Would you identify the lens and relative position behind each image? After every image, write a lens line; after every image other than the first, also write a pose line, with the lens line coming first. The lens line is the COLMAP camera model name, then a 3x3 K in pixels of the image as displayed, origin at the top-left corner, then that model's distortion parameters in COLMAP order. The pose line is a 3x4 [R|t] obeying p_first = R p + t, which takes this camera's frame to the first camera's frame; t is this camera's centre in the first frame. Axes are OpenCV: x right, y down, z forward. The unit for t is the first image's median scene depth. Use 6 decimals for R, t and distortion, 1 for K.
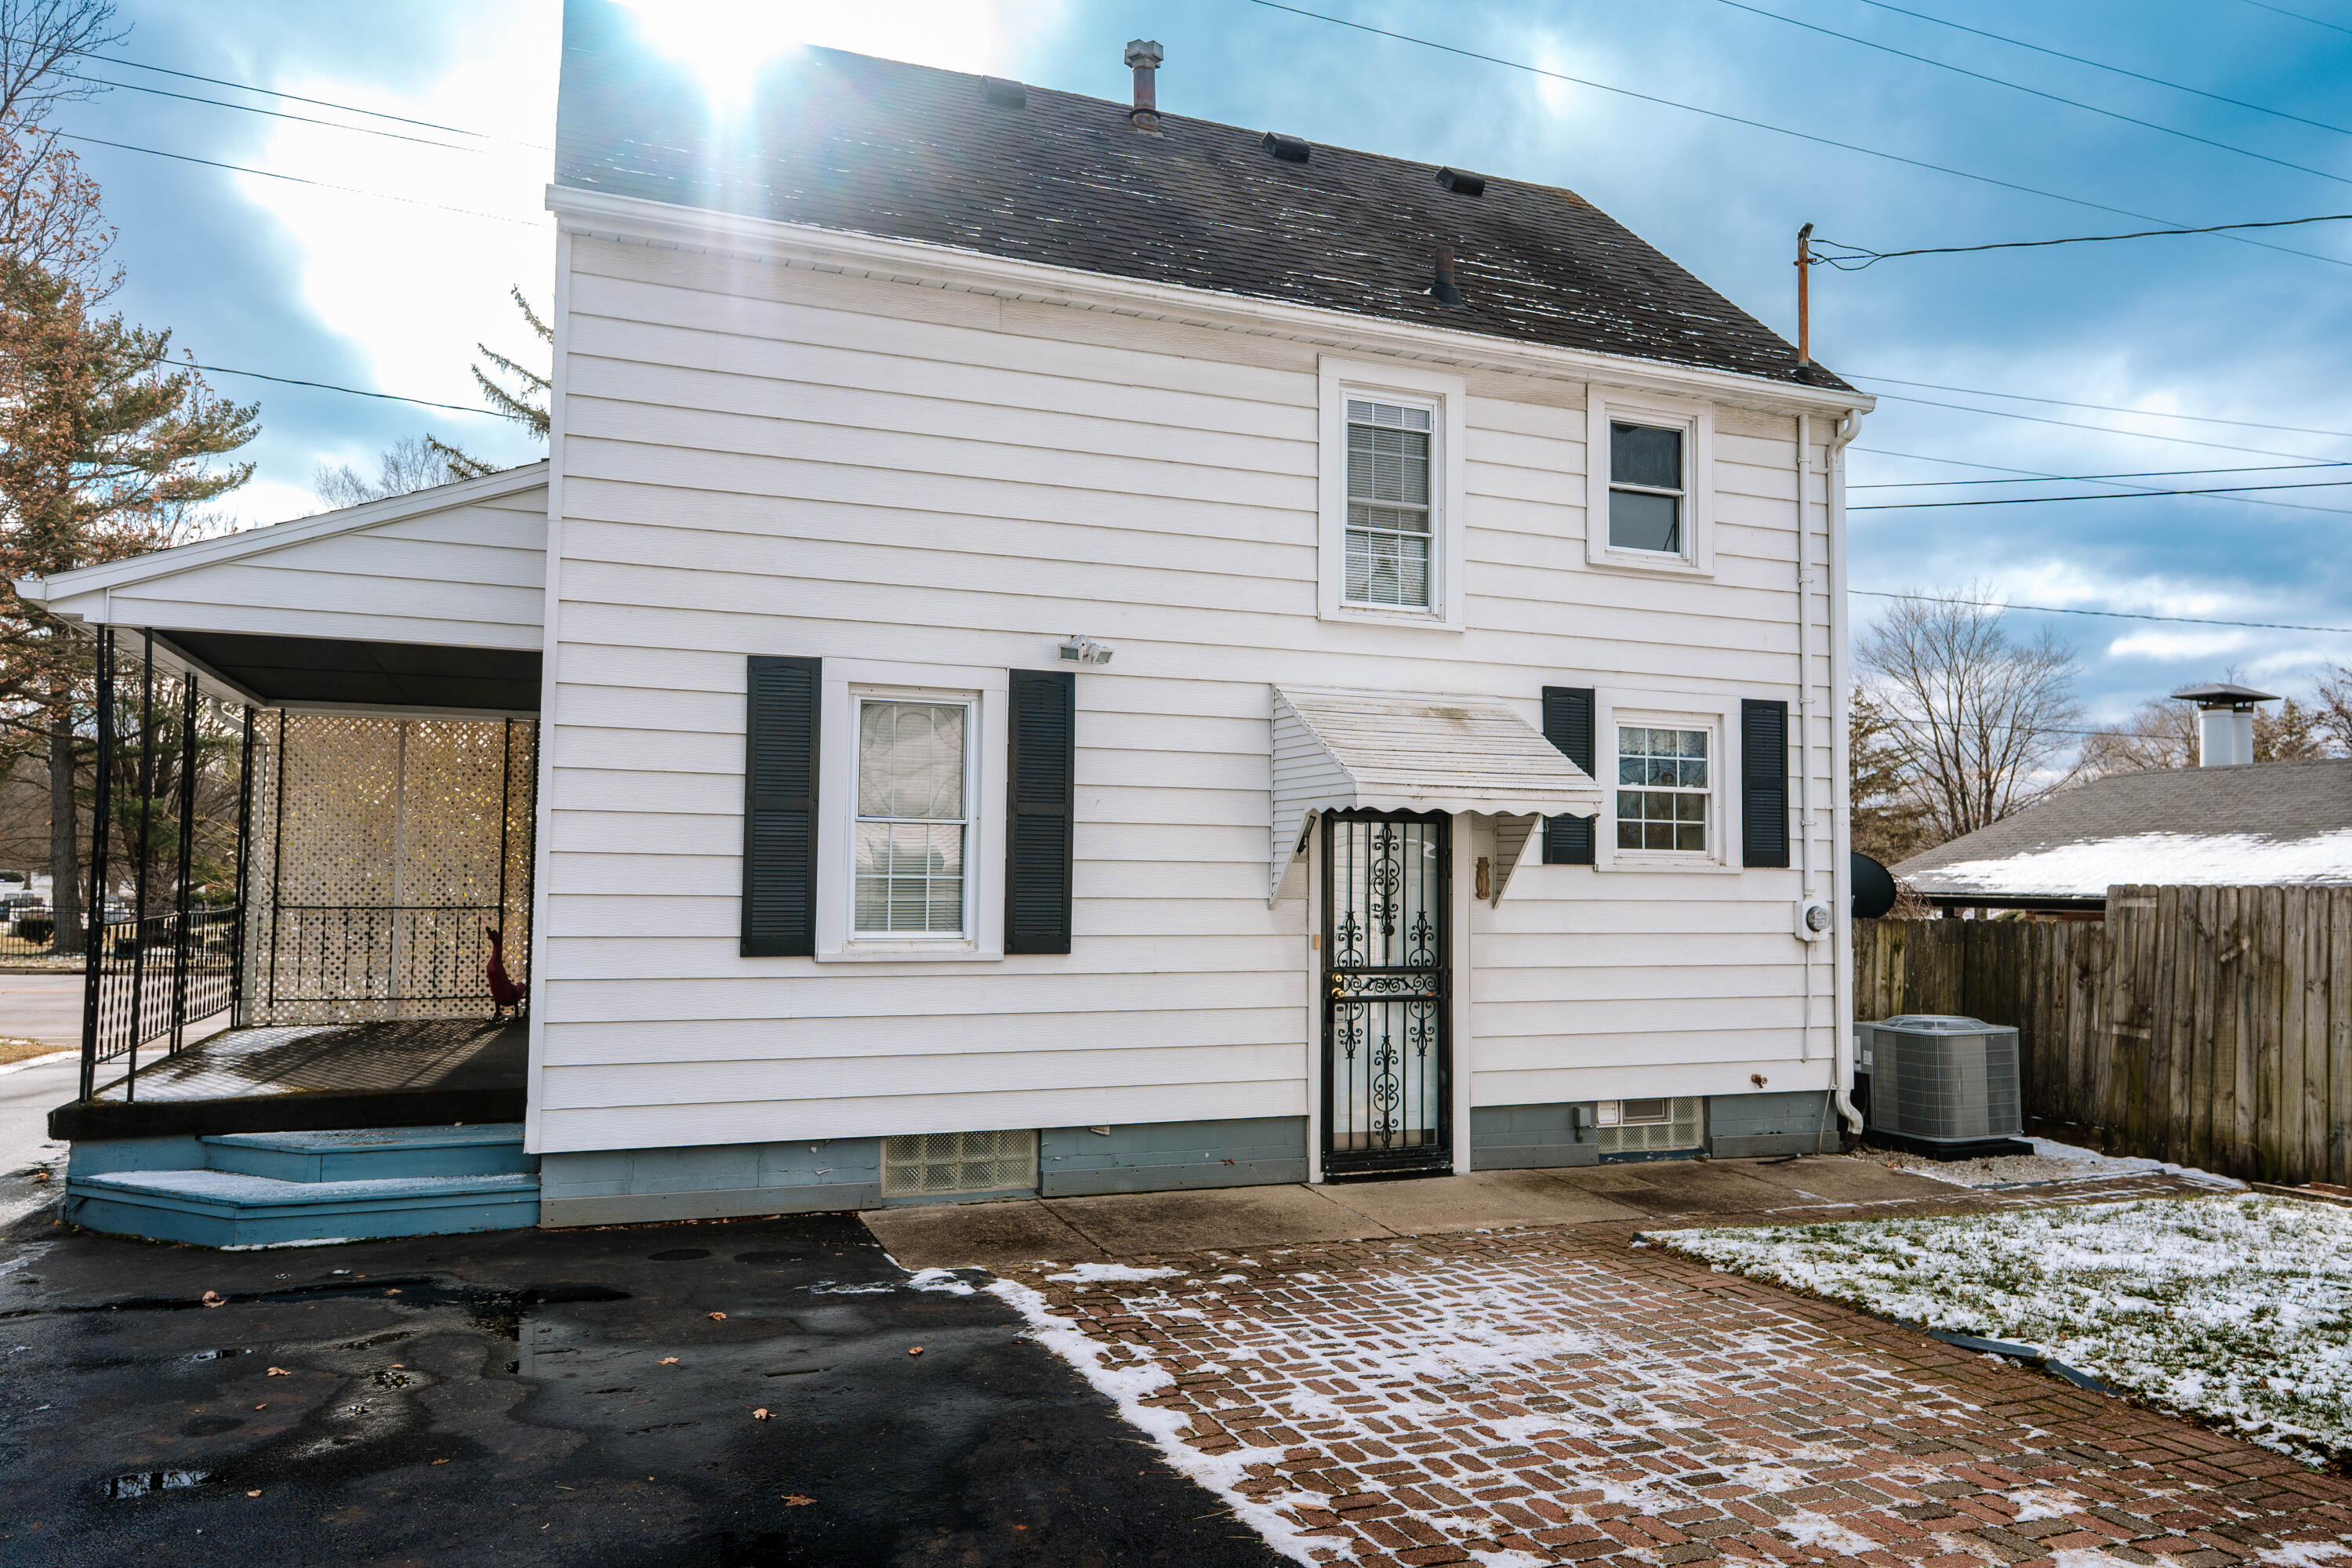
lens RADIAL K [[1642.7, 0, 1149.7], [0, 1642.7, 785.9], [0, 0, 1]] dist [-0.000826, -0.003484]
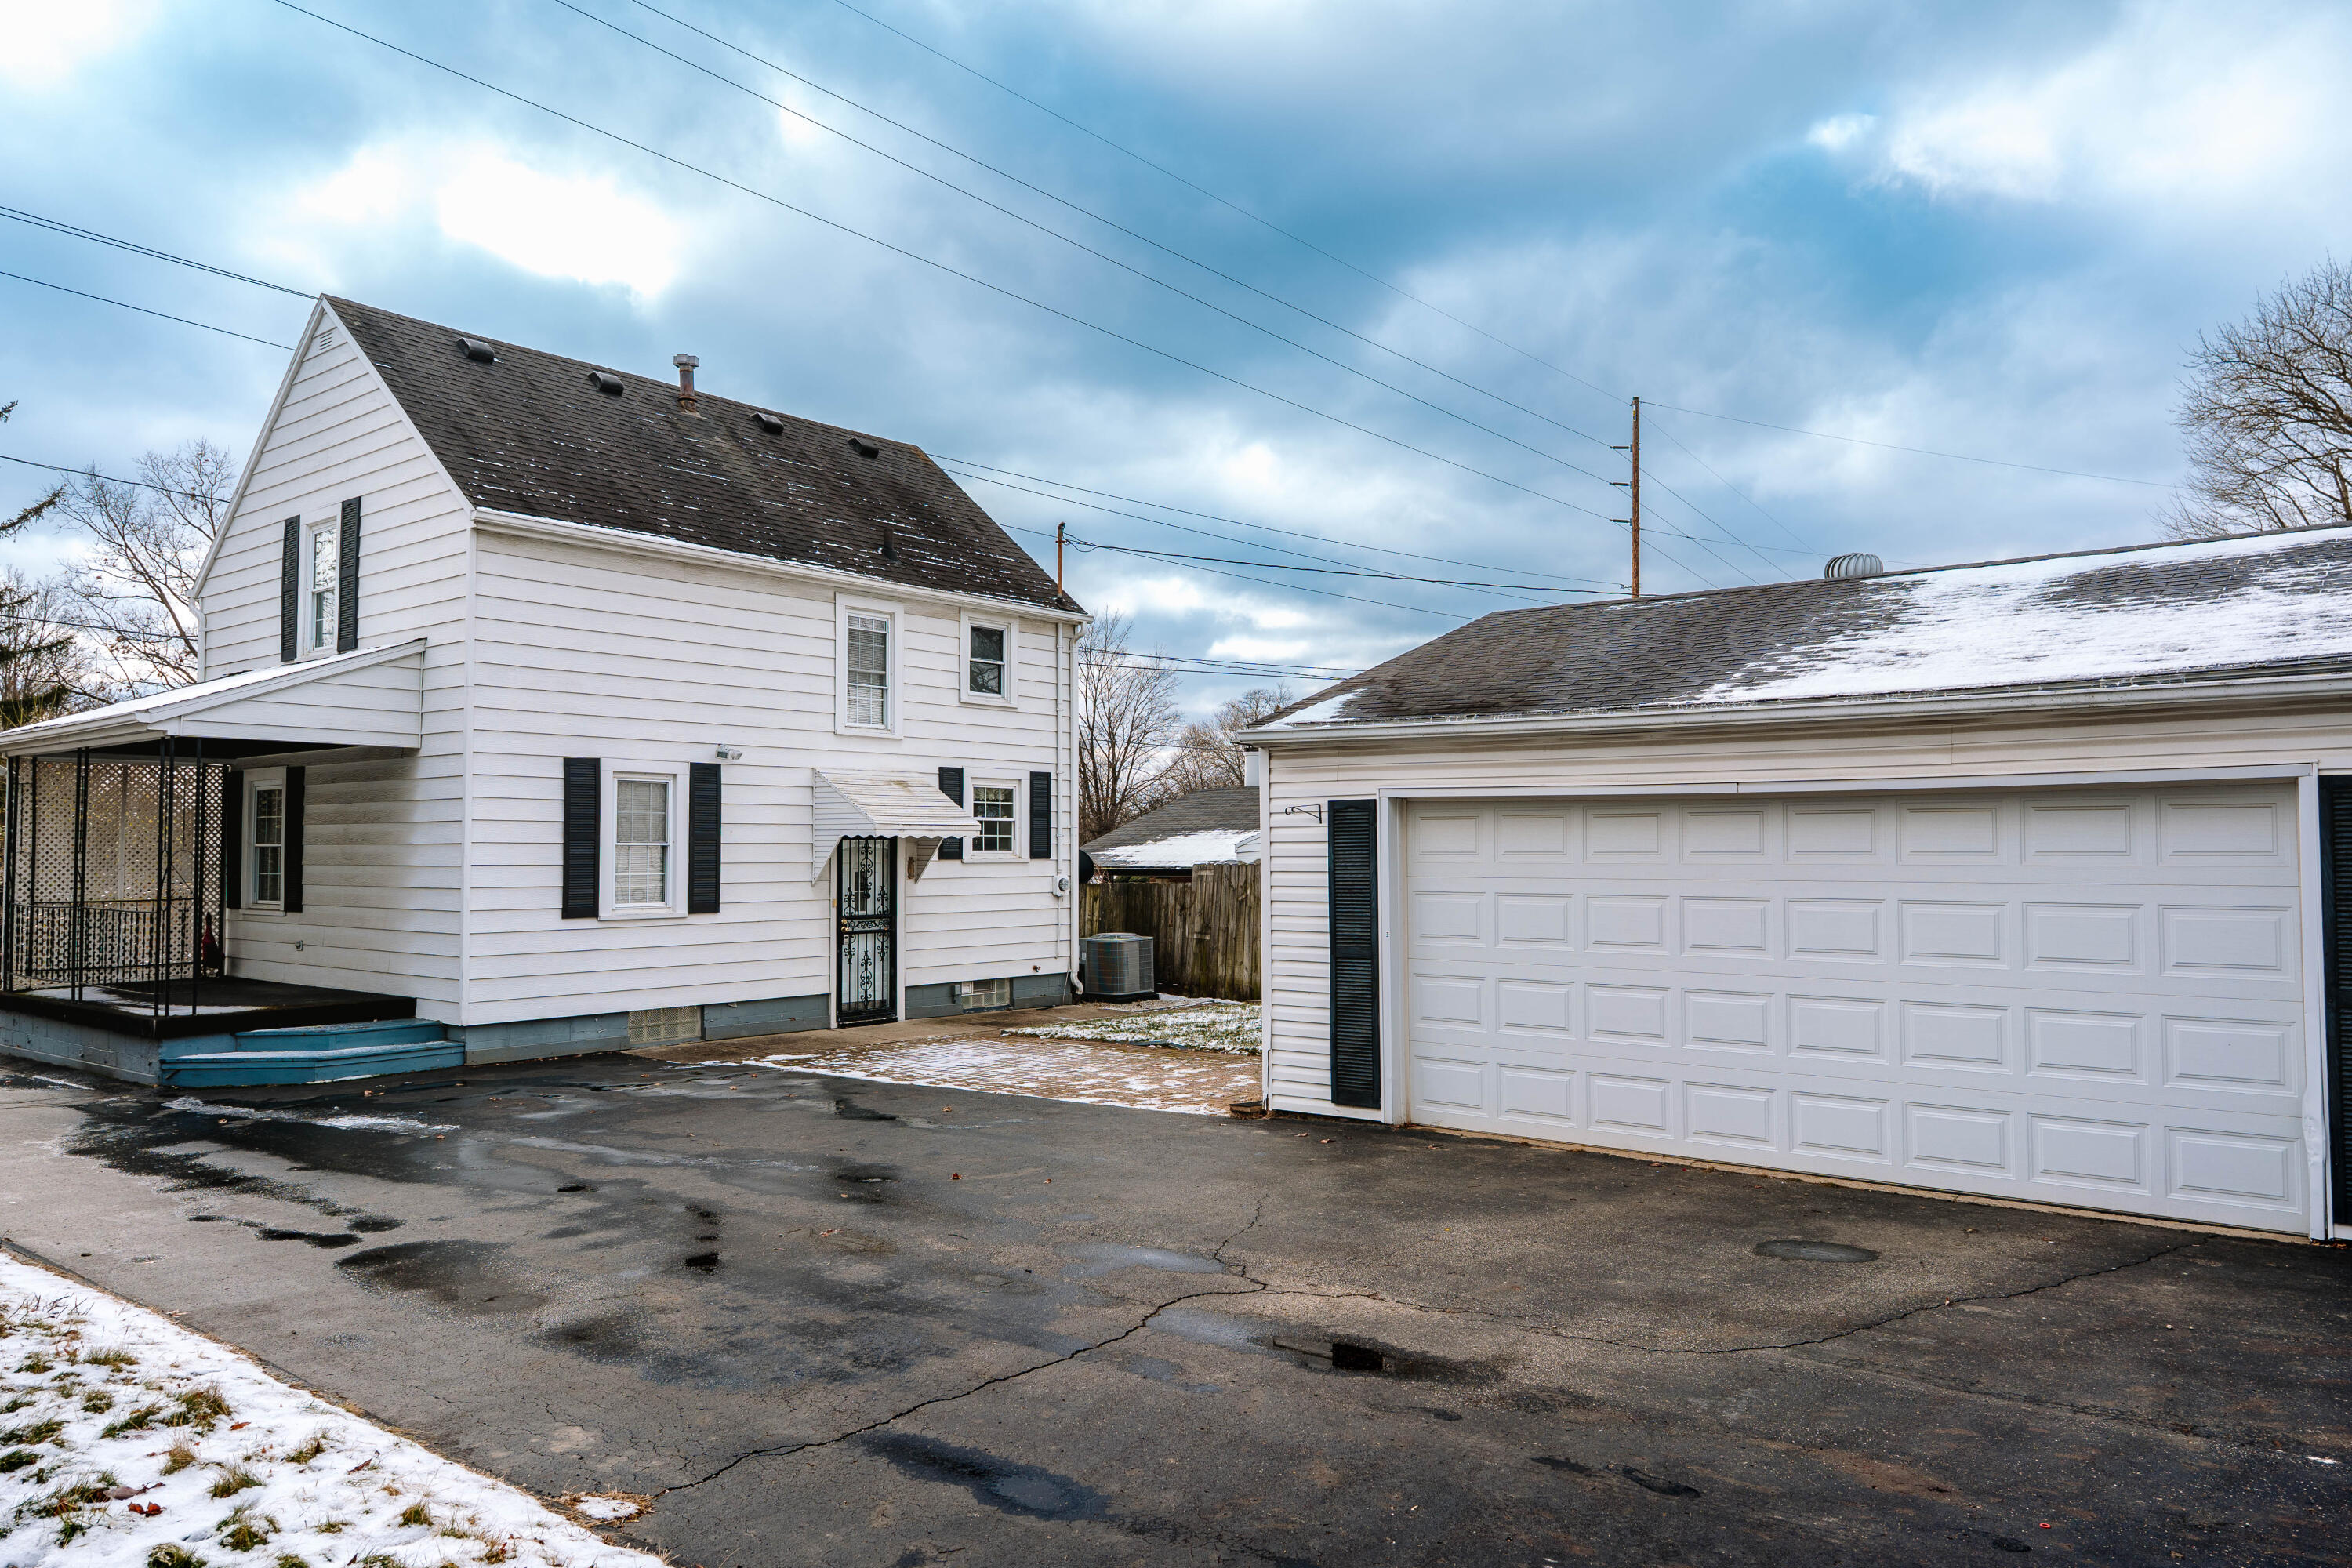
lens RADIAL K [[1586.6, 0, 1174.5], [0, 1586.6, 774.6], [0, 0, 1]] dist [0.001326, -0.001808]
pose [[0.870965, 0.010559, 0.491232, -0.438242], [-0.015189, 0.999870, 0.005438, -0.066934], [-0.491111, -0.012198, 0.871012, -0.760678]]
